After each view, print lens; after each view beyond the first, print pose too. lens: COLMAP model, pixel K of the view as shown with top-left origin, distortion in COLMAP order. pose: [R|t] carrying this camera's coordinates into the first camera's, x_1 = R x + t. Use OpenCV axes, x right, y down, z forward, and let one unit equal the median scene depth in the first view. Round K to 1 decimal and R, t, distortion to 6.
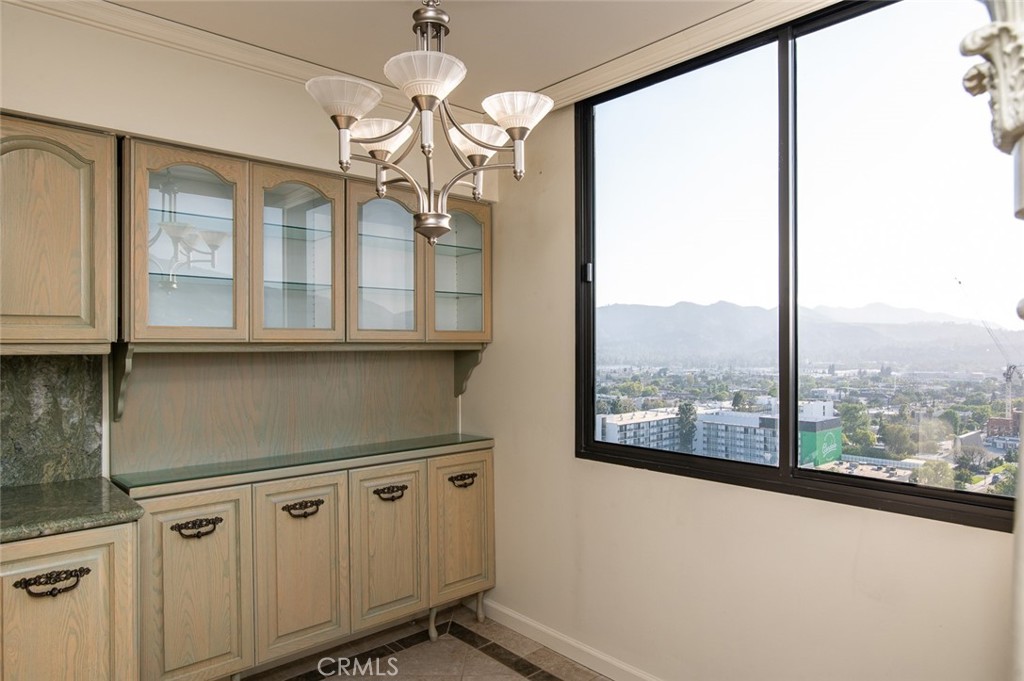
lens RADIAL K [[651.3, 0, 511.8], [0, 651.3, 339.4], [0, 0, 1]] dist [-0.008389, -0.004322]
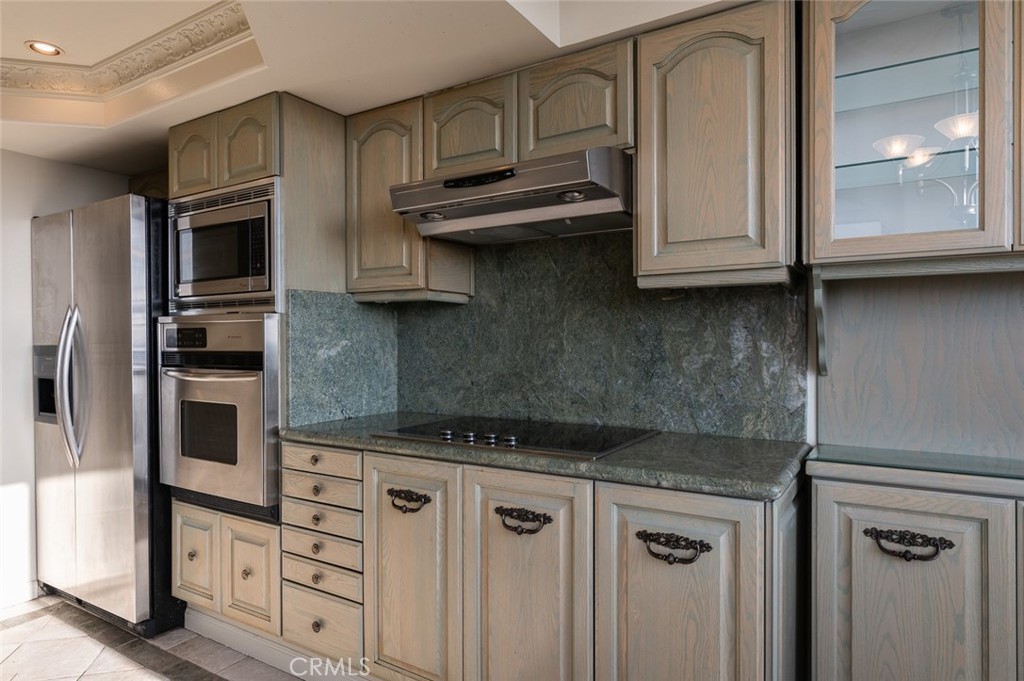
lens RADIAL K [[602.3, 0, 510.9], [0, 602.3, 344.4], [0, 0, 1]] dist [0.001544, -0.001191]
pose [[0.278480, 0.008230, -0.960407, -0.006994], [0.005772, 0.999931, 0.010242, 0.028730], [0.960425, -0.008395, 0.278413, 0.158118]]
